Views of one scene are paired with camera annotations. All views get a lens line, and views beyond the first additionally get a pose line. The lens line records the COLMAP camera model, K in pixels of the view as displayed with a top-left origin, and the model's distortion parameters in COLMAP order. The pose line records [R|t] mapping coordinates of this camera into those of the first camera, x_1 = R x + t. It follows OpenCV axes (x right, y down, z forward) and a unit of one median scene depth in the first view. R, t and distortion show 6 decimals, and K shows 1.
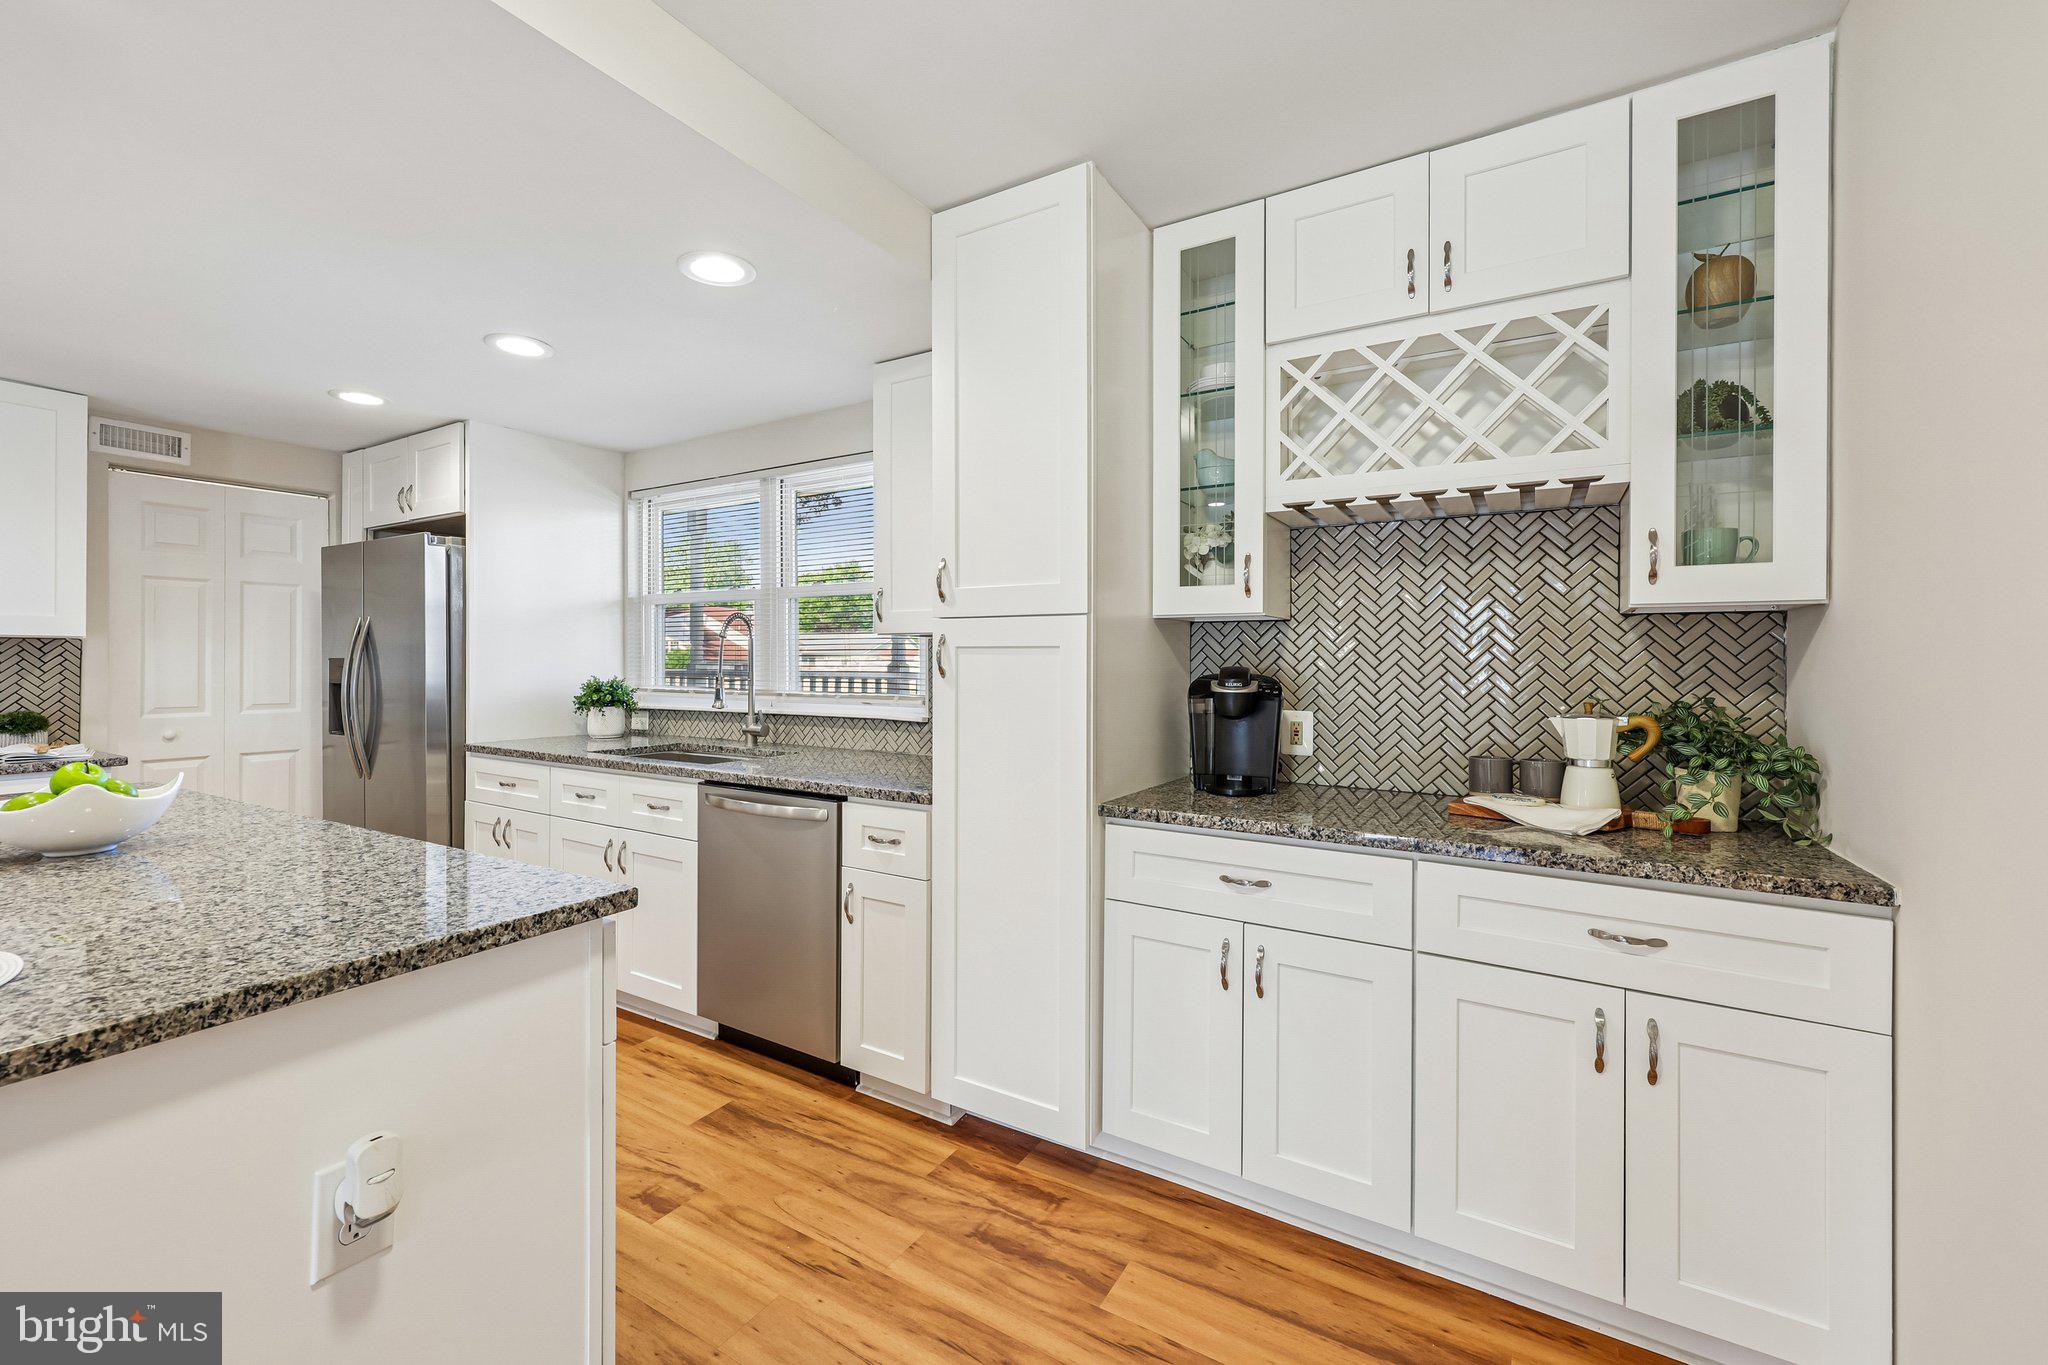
lens RADIAL K [[833.3, 0, 1011.9], [0, 833.3, 665.6], [0, 0, 1]] dist [-0.000603, 0.000398]
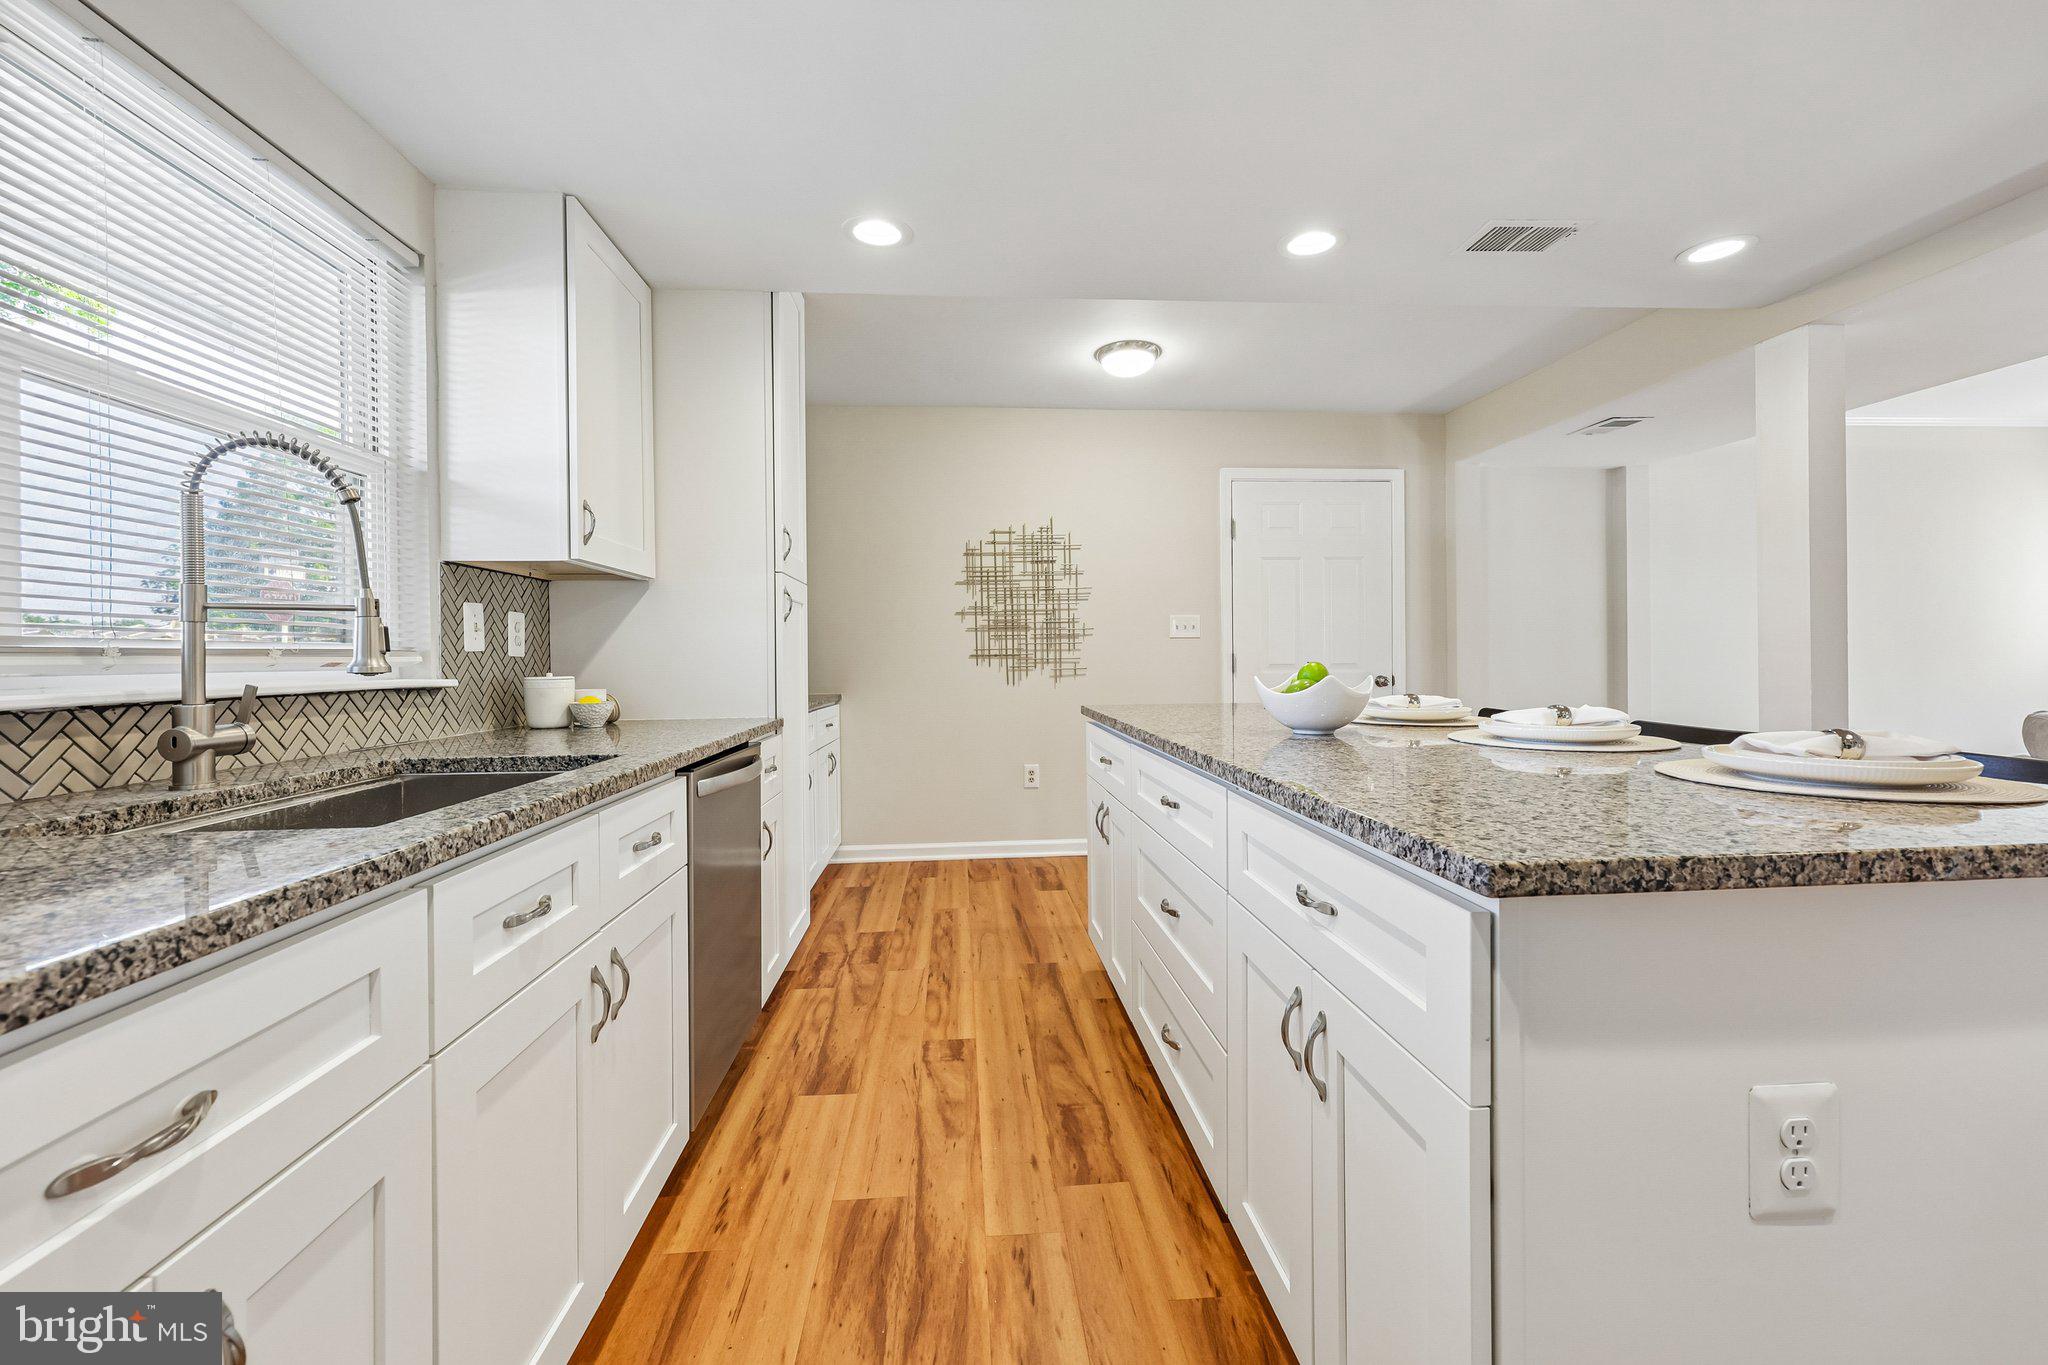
lens RADIAL K [[833.3, 0, 1021.7], [0, 833.3, 668.8], [0, 0, 1]] dist [-0.000603, 0.000398]
pose [[-0.586370, -0.005690, 0.810023, -1.324697], [0.015420, 0.999716, 0.018186, 0.069556], [-0.809896, 0.023154, -0.586116, 1.474005]]
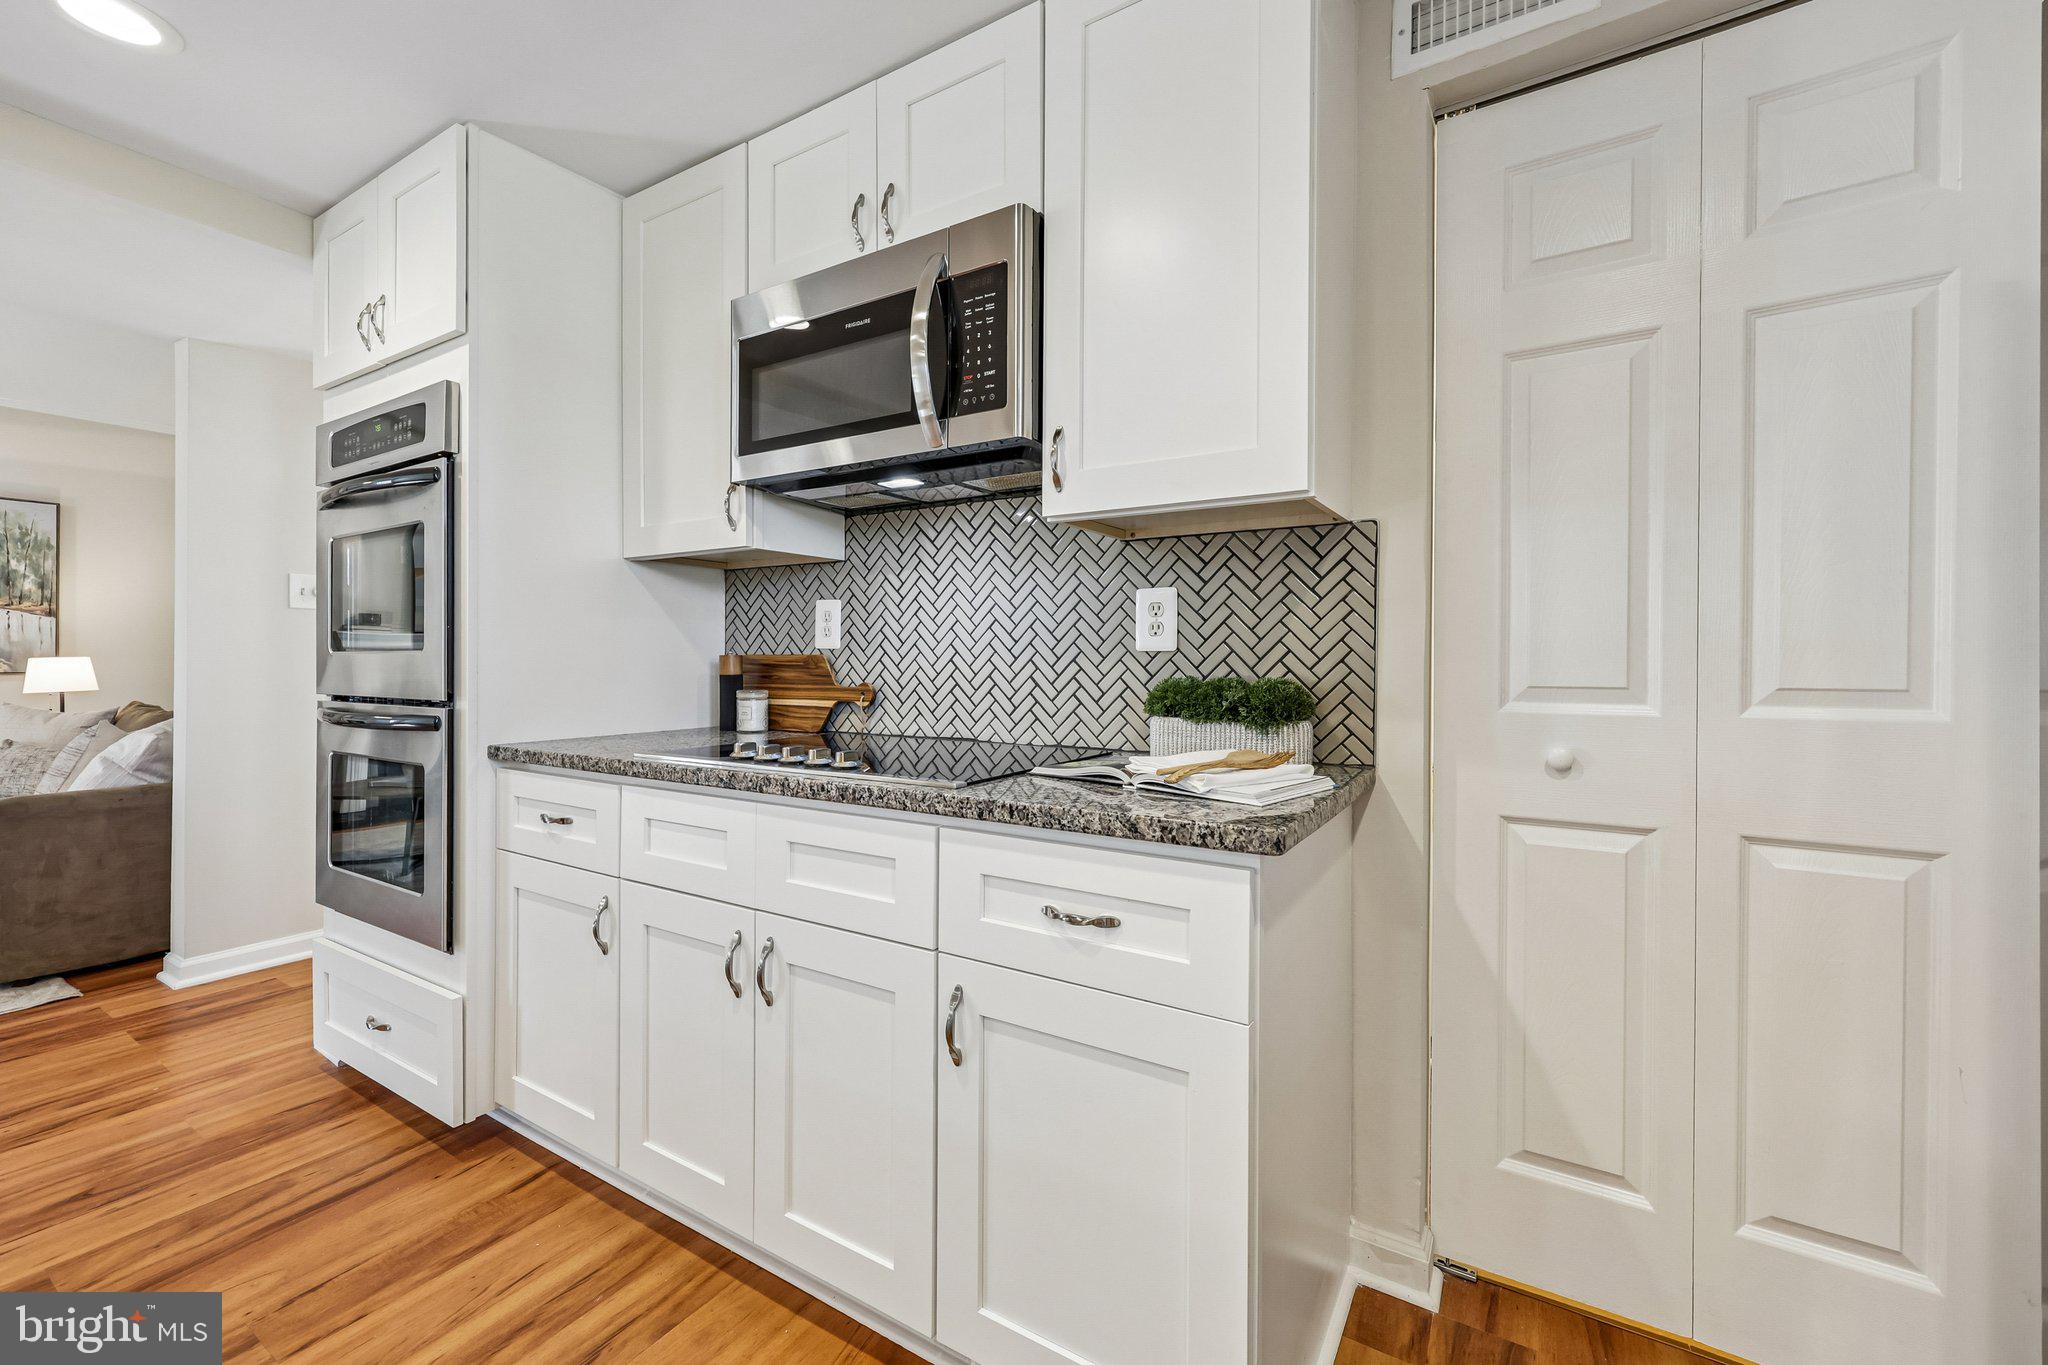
lens RADIAL K [[833.3, 0, 1013.5], [0, 833.3, 663.3], [0, 0, 1]] dist [-0.000603, 0.000398]
pose [[-0.008134, -0.000681, -0.999967, -1.066428], [-0.011558, 0.999933, -0.000587, 0.071936], [0.999900, 0.011553, -0.008142, 1.283952]]
